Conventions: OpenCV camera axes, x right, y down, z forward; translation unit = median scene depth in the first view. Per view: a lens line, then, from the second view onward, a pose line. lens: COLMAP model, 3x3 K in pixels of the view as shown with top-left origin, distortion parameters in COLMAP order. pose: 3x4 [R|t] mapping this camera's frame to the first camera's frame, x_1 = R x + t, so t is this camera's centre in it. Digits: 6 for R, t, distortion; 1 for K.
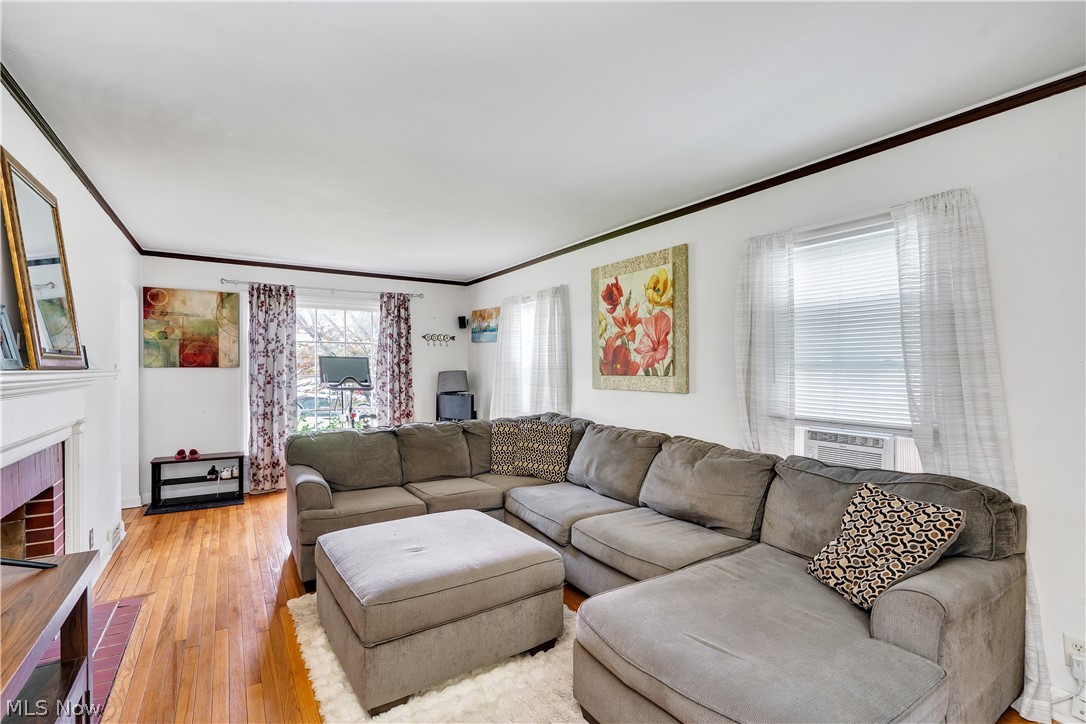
lens RADIAL K [[495.5, 0, 539.7], [0, 495.5, 355.3], [0, 0, 1]] dist [-0.003258, 0.000246]
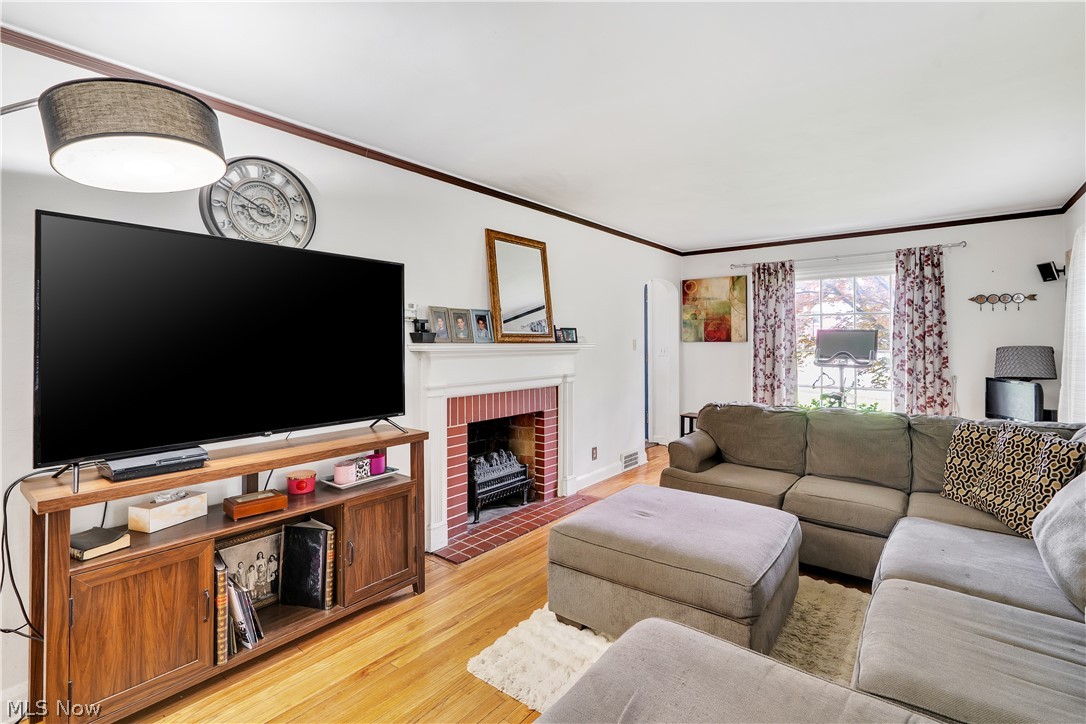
lens RADIAL K [[503.0, 0, 542.5], [0, 503.0, 325.4], [0, 0, 1]] dist [-0.000886, 0.000084]
pose [[0.324967, -0.031940, -0.945186, 0.307680], [0.023985, 0.999386, -0.025525, 0.005497], [0.945421, -0.014376, 0.325534, 0.196581]]
